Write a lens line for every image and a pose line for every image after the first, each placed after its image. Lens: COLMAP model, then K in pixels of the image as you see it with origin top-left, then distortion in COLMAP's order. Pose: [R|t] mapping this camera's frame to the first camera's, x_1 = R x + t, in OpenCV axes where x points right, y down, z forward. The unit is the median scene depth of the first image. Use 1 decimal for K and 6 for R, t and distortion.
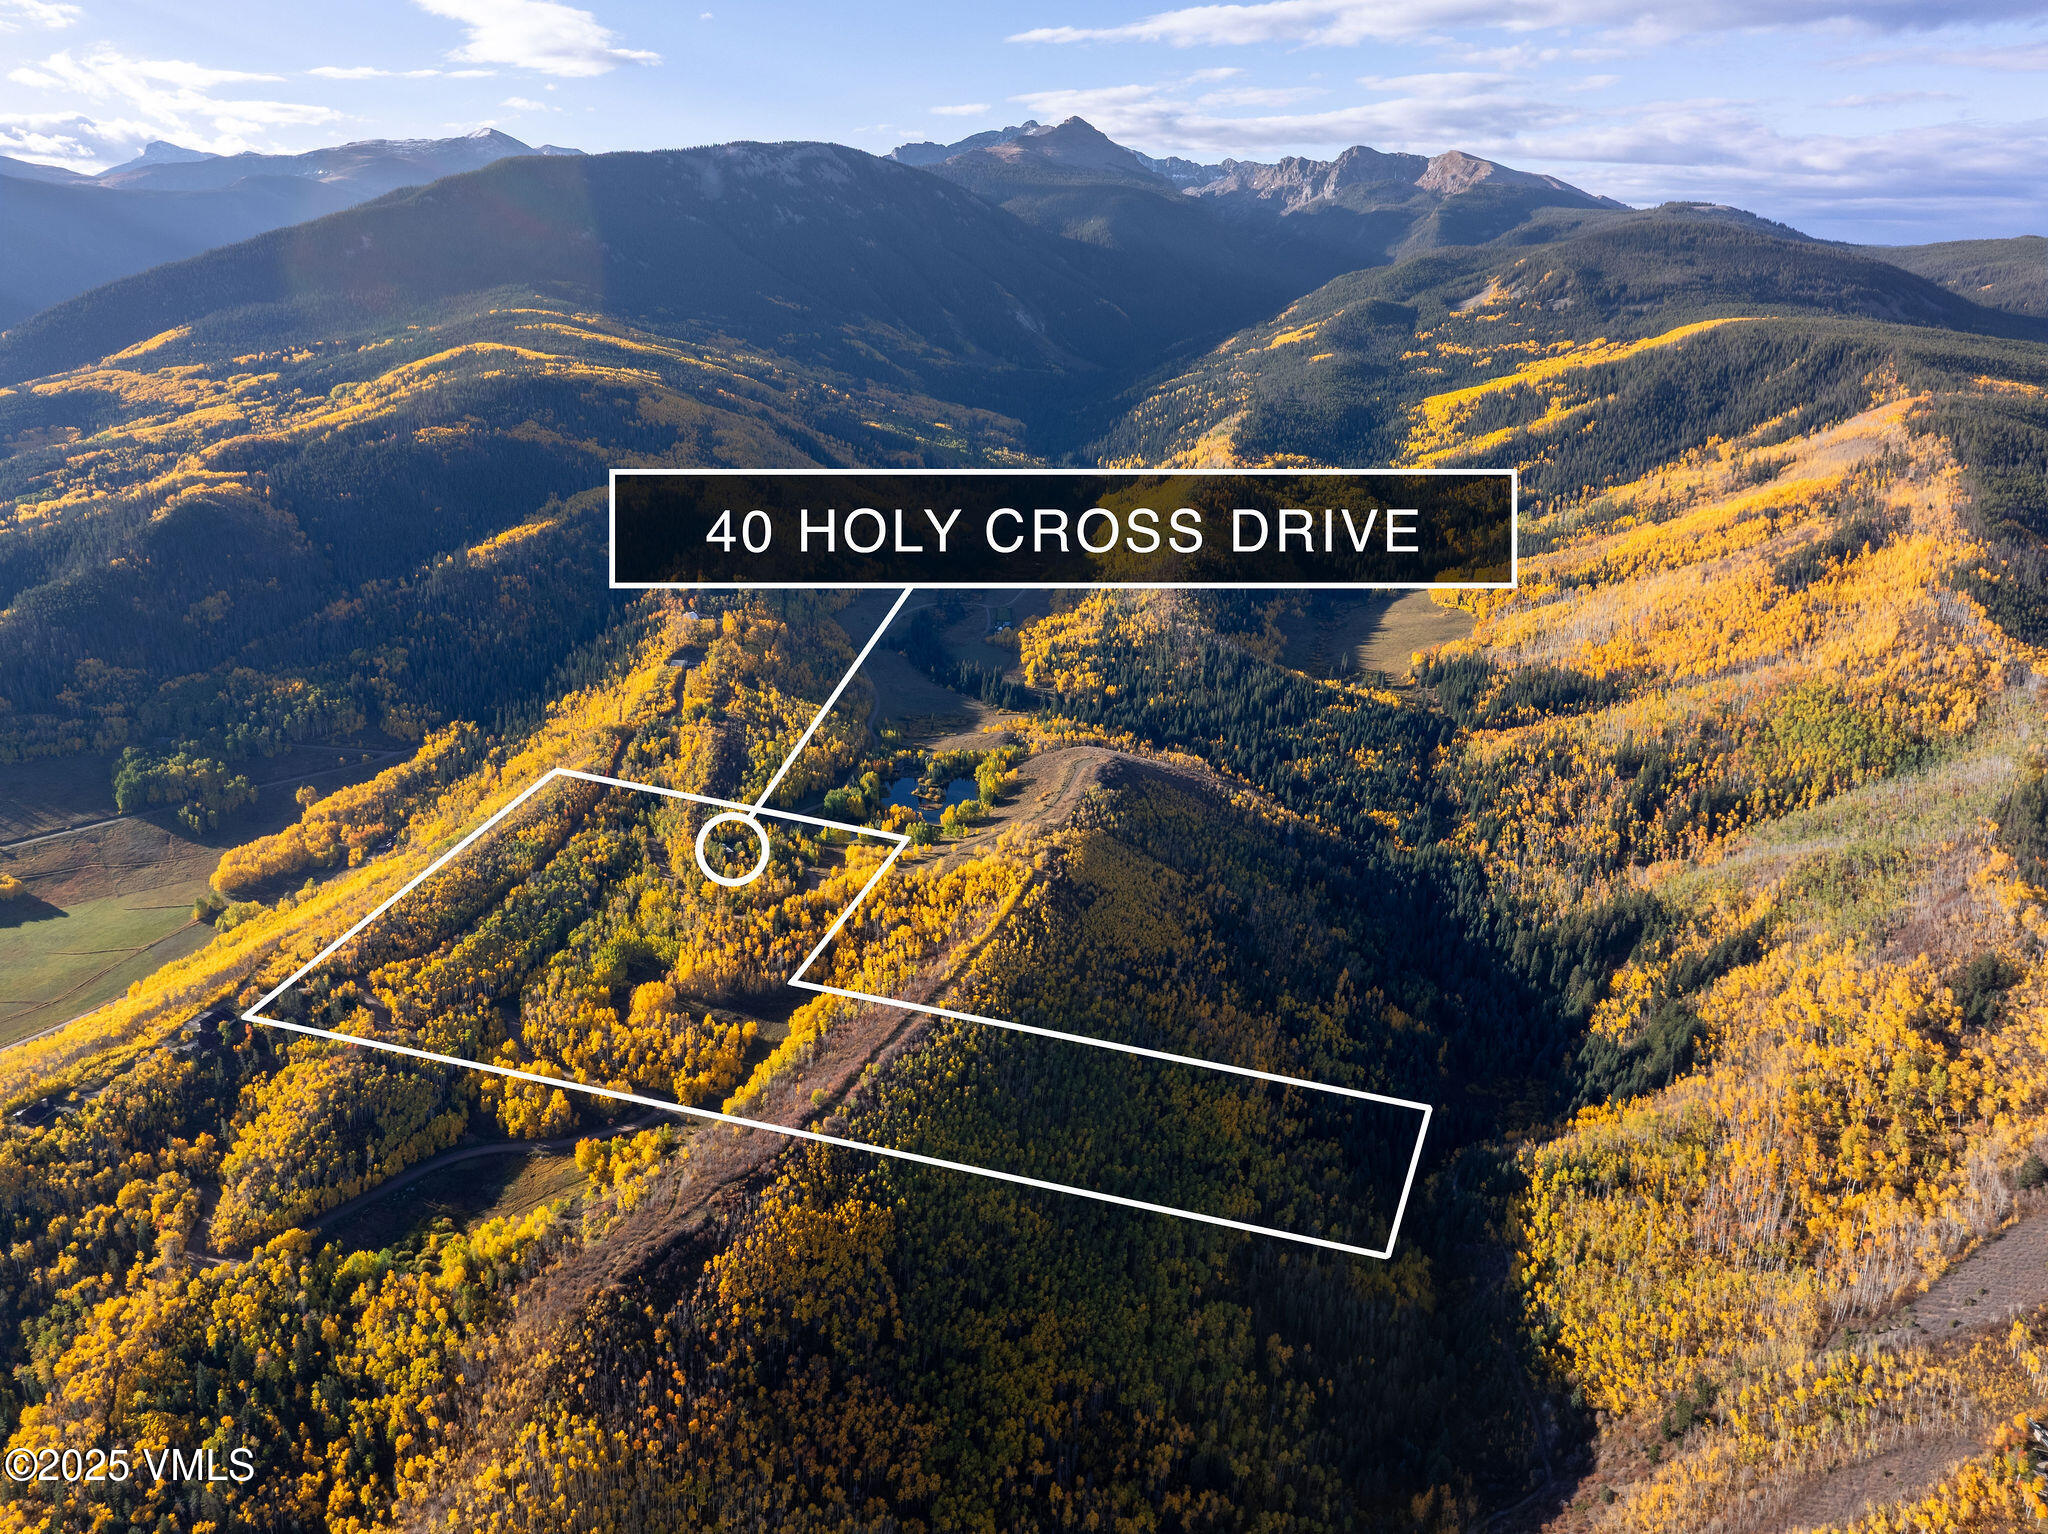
lens RADIAL K [[1432.9, 0, 1033.9], [0, 1432.9, 756.7], [0, 0, 1]] dist [-0.047229, -0.000948]
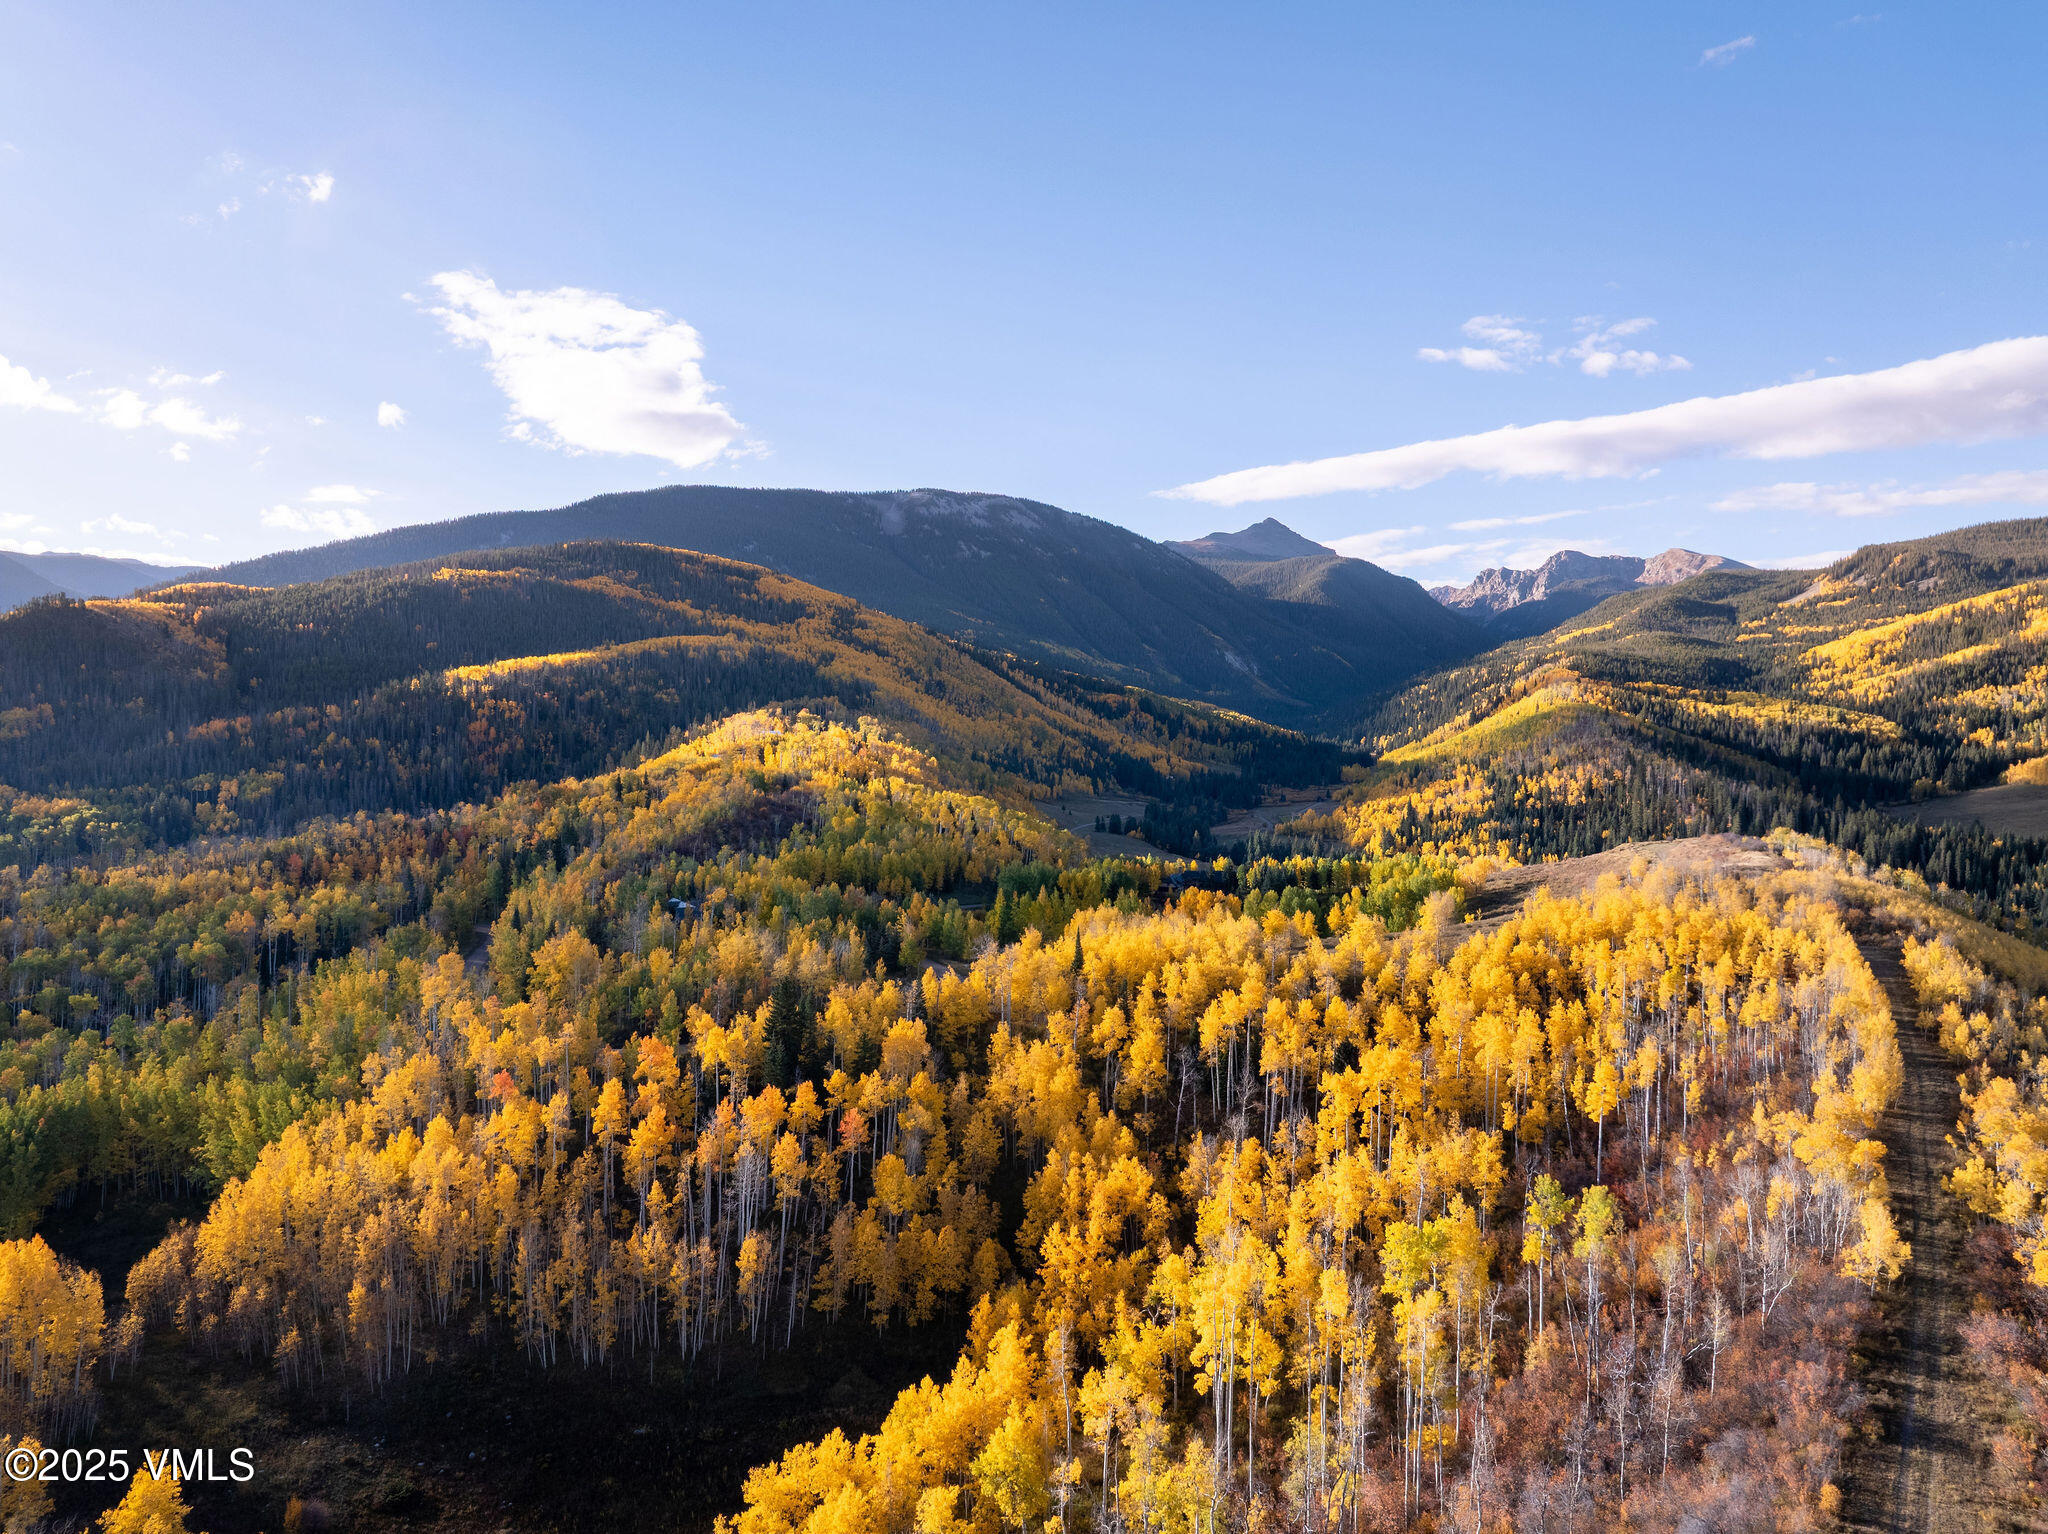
lens RADIAL K [[1432.9, 0, 1033.9], [0, 1432.9, 756.7], [0, 0, 1]] dist [-0.047229, -0.000948]
pose [[0.993167, 0.002309, -0.116678, -0.026493], [-0.039489, 0.947473, -0.317390, 0.032778], [0.109816, 0.319829, 0.941090, 0.180872]]
